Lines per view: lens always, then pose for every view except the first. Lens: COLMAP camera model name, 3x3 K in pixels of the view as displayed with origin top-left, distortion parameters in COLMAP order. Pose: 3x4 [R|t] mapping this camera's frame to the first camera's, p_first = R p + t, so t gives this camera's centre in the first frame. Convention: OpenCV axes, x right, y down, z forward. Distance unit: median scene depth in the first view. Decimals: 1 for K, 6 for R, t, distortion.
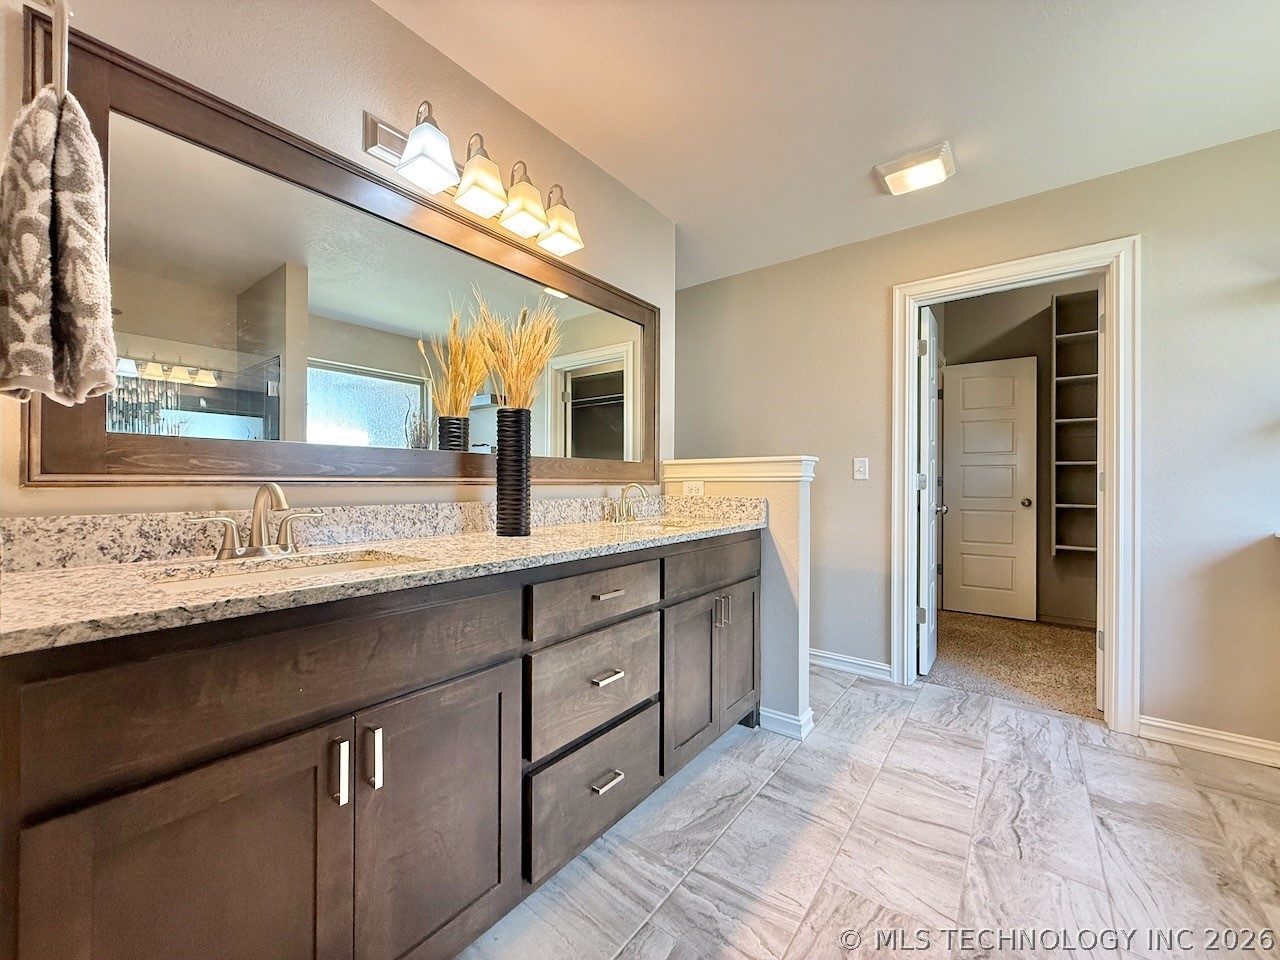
lens RADIAL K [[512.0, 0, 634.2], [0, 512.0, 474.0], [0, 0, 1]] dist [0.000384, 0.000025]
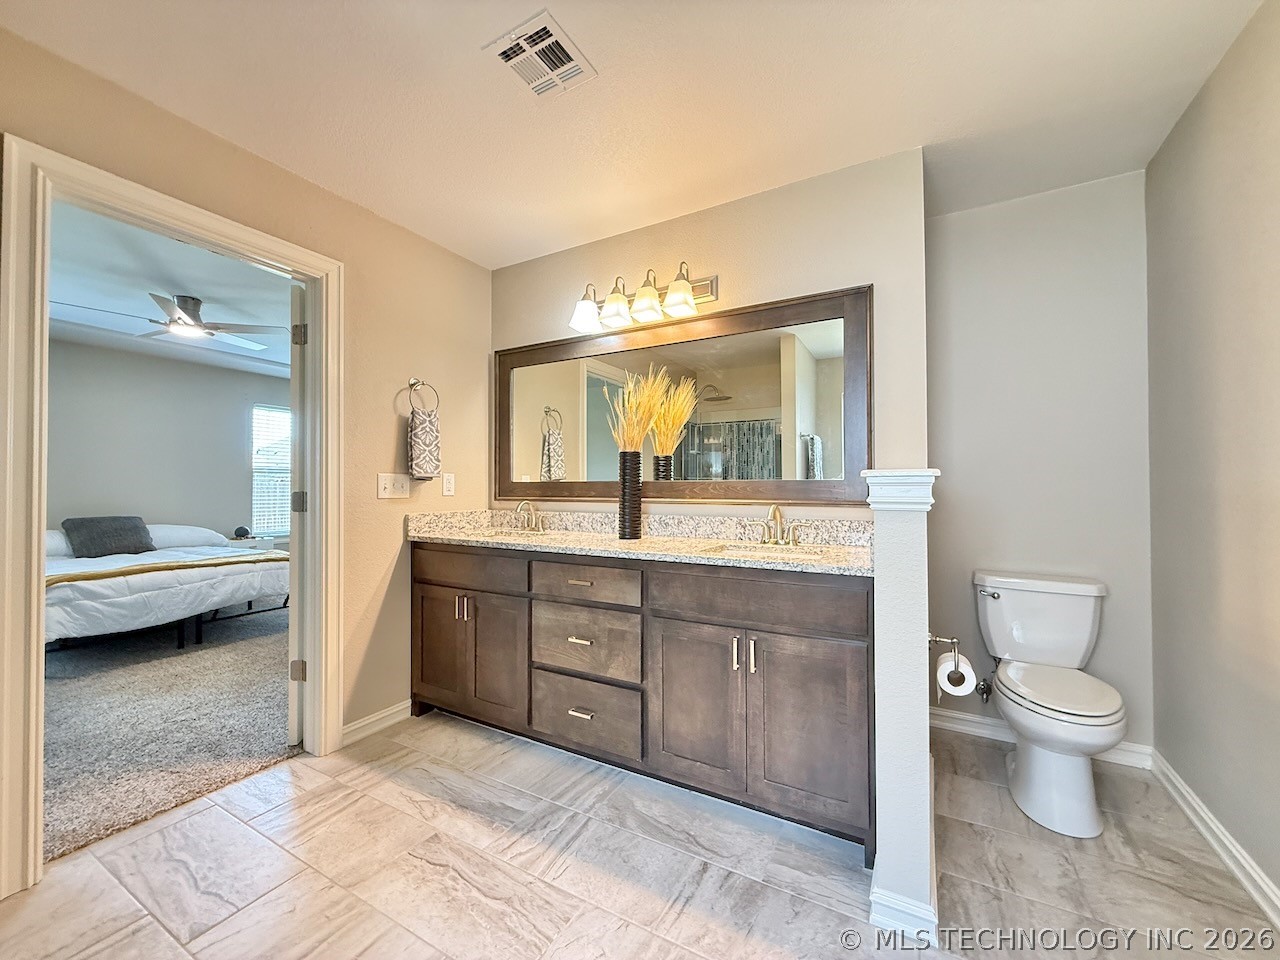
lens RADIAL K [[507.1, 0, 635.1], [0, 507.1, 481.4], [0, 0, 1]] dist [-0.000893, -0.000145]
pose [[0.135158, -0.016322, -0.990690, 1.330376], [0.016972, 0.999756, -0.014156, -0.022821], [0.990679, -0.014901, 0.135402, 0.931061]]
